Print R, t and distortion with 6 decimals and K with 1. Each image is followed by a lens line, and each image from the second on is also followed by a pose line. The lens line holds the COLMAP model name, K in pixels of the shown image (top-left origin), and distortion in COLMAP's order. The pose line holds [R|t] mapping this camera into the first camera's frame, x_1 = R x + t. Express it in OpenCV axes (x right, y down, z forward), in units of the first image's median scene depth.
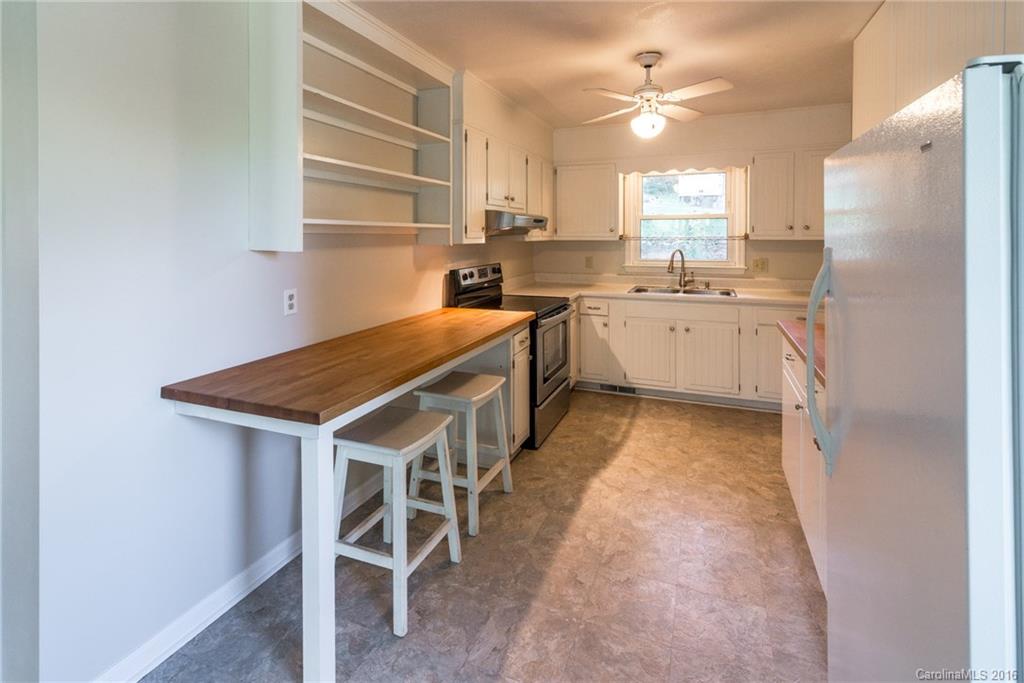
lens RADIAL K [[480.8, 0, 506.2], [0, 480.8, 331.9], [0, 0, 1]] dist [0.002238, -0.000222]
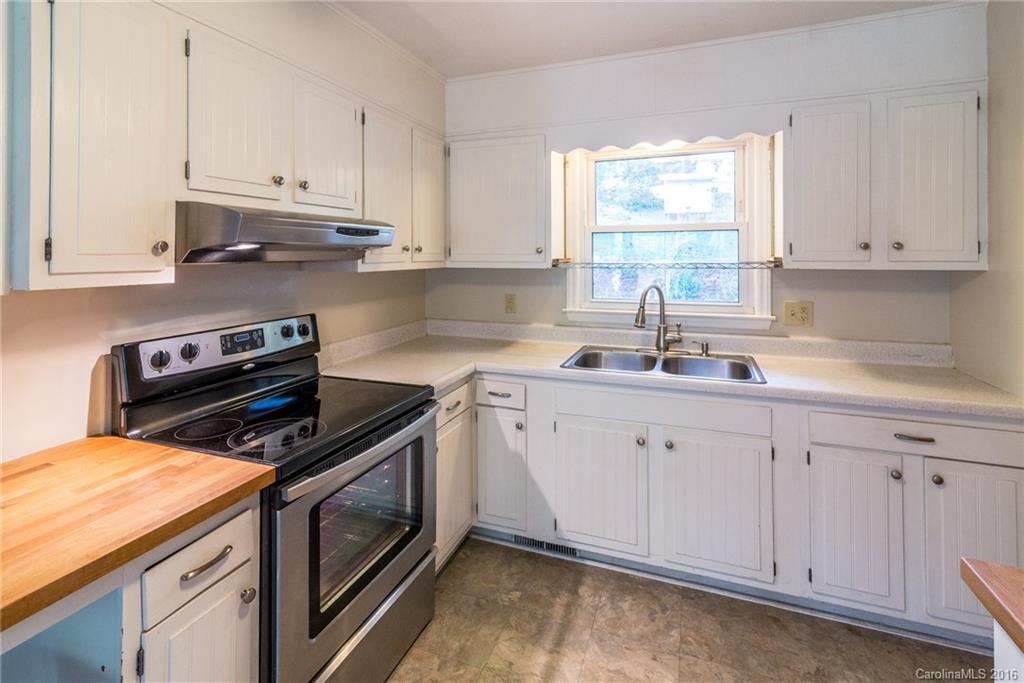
lens RADIAL K [[480.8, 0, 516.8], [0, 480.8, 349.0], [0, 0, 1]] dist [0.002238, -0.000222]
pose [[0.999127, -0.008008, 0.040998, 0.180318], [0.008249, 0.999950, -0.005710, -0.098200], [-0.040950, 0.006043, 0.999143, 0.460768]]
